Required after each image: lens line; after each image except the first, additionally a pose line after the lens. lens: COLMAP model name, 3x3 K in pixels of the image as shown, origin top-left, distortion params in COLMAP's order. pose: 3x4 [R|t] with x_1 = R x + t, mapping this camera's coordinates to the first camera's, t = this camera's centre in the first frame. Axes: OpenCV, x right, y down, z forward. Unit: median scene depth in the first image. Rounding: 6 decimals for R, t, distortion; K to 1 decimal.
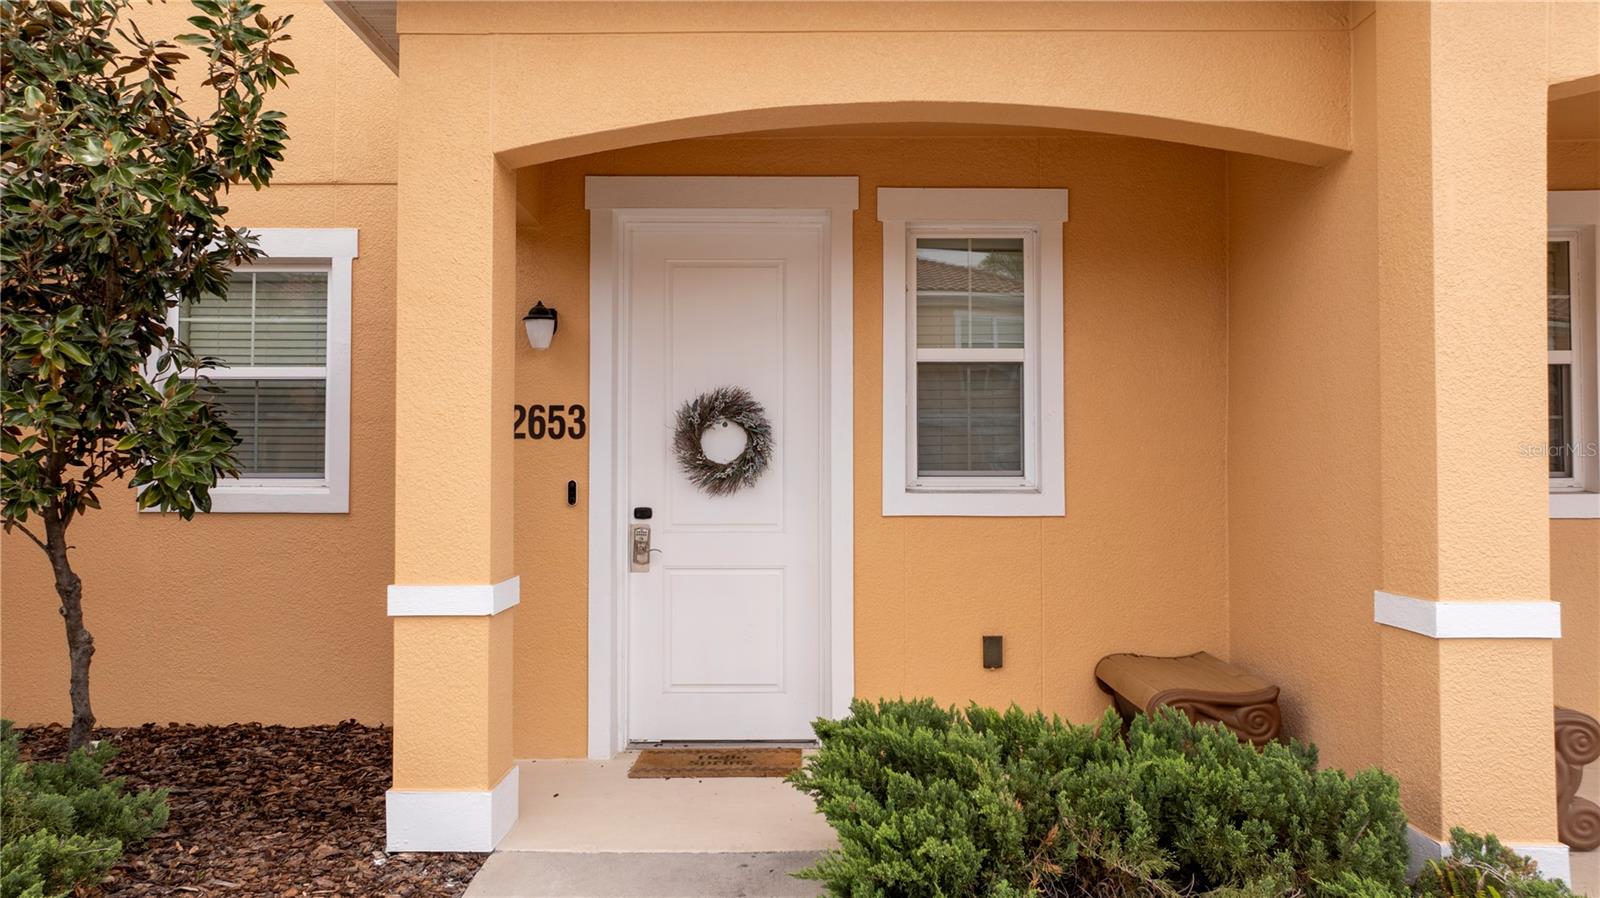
lens RADIAL K [[1134.2, 0, 810.1], [0, 1134.2, 439.4], [0, 0, 1]] dist [-0.029096, 0.025433]
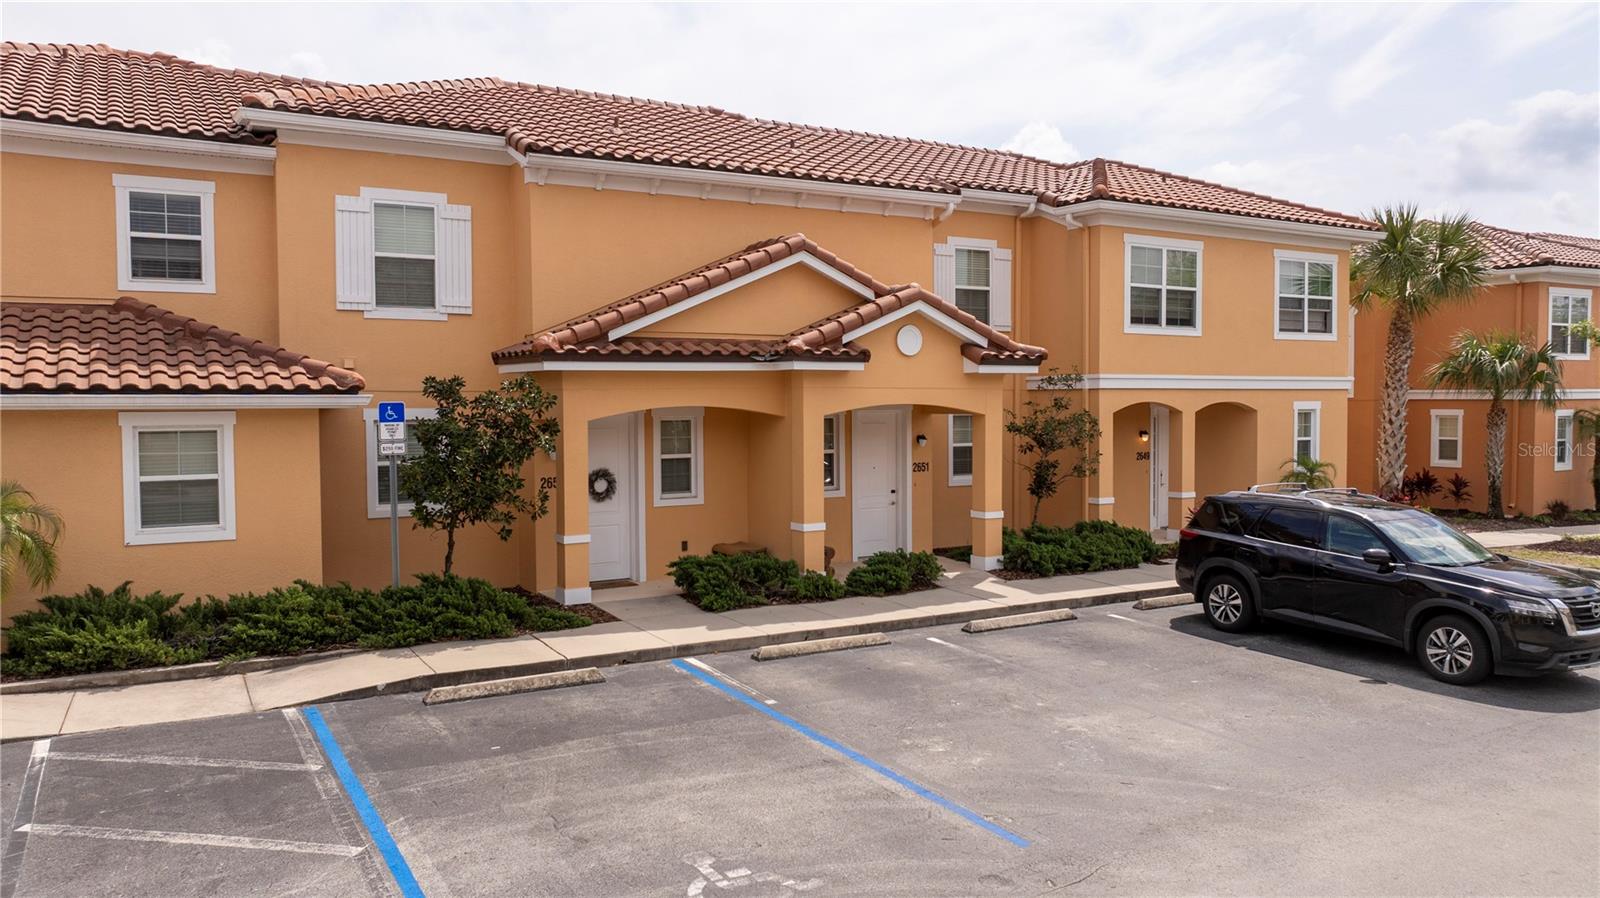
lens RADIAL K [[1134.2, 0, 810.1], [0, 1134.2, 439.4], [0, 0, 1]] dist [-0.029096, 0.025433]
pose [[0.858431, -0.022863, 0.512420, -1.224559], [-0.008913, 0.998190, 0.059469, -0.326886], [-0.512852, -0.055617, 0.856673, -2.032558]]
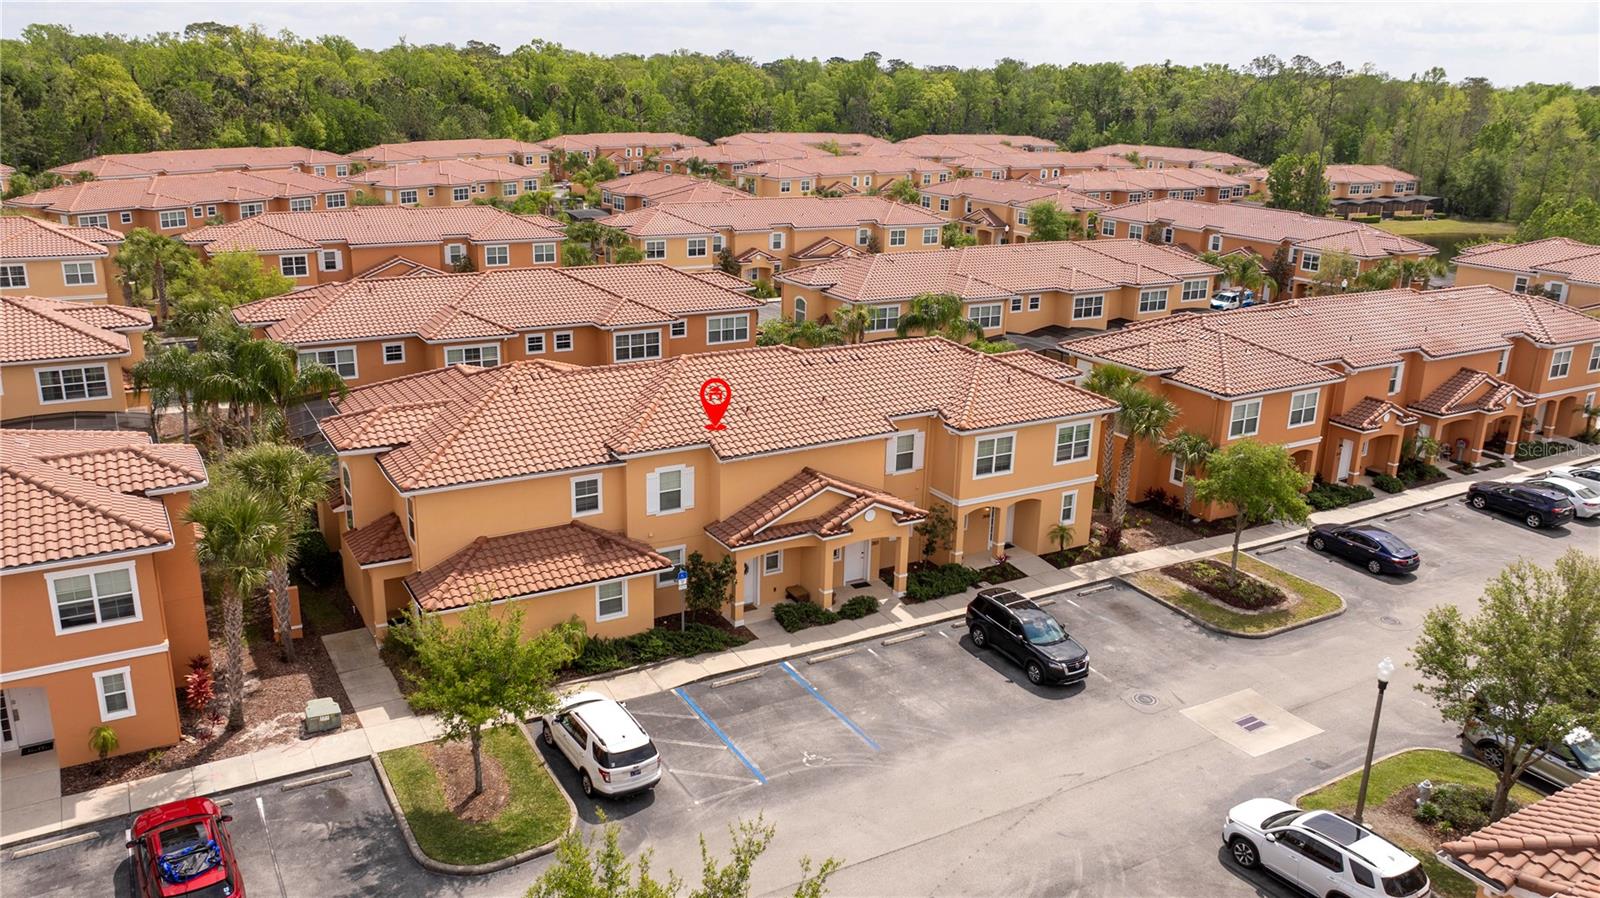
lens RADIAL K [[1152.3, 0, 810.3], [0, 1152.3, 438.0], [0, 0, 1]] dist [-0.020309, 0.002074]
pose [[0.858872, -0.121890, 0.497476, -3.630072], [-0.041100, 0.951738, 0.304149, -3.400583], [-0.510539, -0.281671, 0.812411, -5.589963]]
